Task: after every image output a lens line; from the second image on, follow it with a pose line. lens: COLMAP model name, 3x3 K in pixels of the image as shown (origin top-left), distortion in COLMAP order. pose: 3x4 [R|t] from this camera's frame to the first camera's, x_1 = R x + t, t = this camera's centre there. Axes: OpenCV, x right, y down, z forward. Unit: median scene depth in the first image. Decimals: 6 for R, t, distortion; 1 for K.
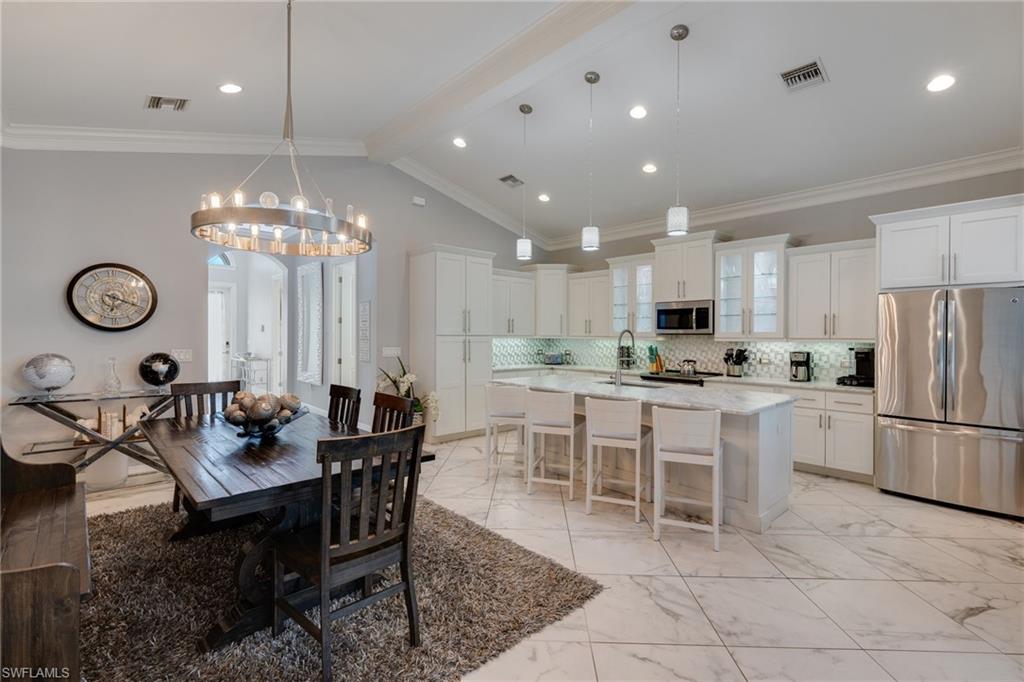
lens RADIAL K [[459.8, 0, 516.7], [0, 459.8, 338.6], [0, 0, 1]] dist [0.003230, 0.000897]
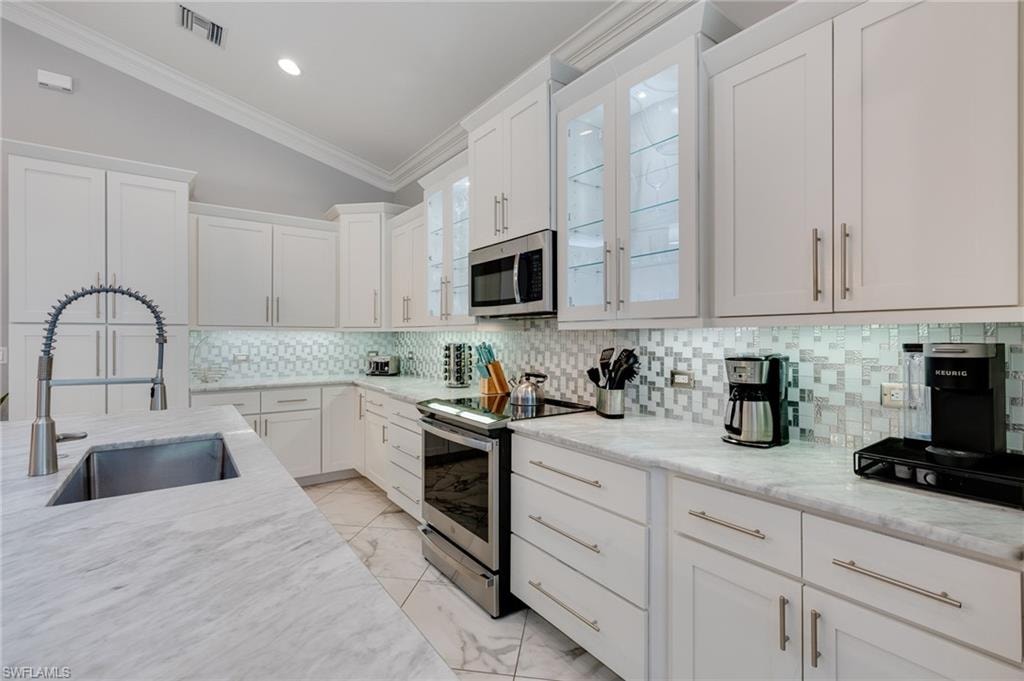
lens RADIAL K [[459.8, 0, 512.2], [0, 459.8, 336.4], [0, 0, 1]] dist [0.003230, 0.000897]
pose [[0.993161, -0.007399, -0.116517, 0.459750], [0.006771, 0.999960, -0.005782, 0.014018], [0.116555, 0.004954, 0.993172, 0.616178]]
